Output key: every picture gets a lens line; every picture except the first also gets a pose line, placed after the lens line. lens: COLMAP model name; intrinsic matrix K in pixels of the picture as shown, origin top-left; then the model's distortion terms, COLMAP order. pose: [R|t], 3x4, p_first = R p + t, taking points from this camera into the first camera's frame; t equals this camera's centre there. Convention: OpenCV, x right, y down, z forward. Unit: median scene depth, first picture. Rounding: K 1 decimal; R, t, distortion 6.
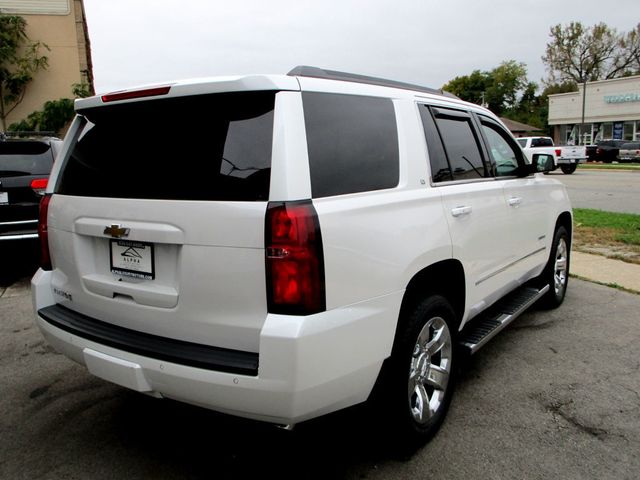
lens RADIAL K [[568.9, 0, 316.4], [0, 568.9, 243.9], [0, 0, 1]] dist [-0.031375, 0.017073]
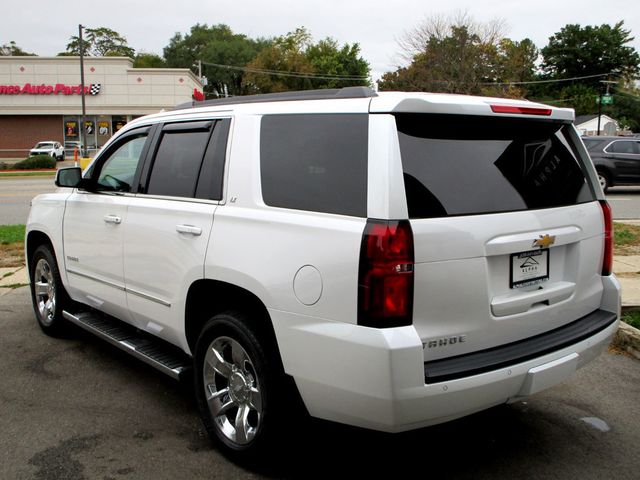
lens RADIAL K [[686.0, 0, 320.7], [0, 686.0, 238.9], [0, 0, 1]] dist [-0.040789, 0.000000]
pose [[0.277336, -0.110945, 0.954346, -1.626252], [0.150241, 0.986098, 0.070976, -0.173020], [-0.948953, 0.123698, 0.290149, 1.001107]]
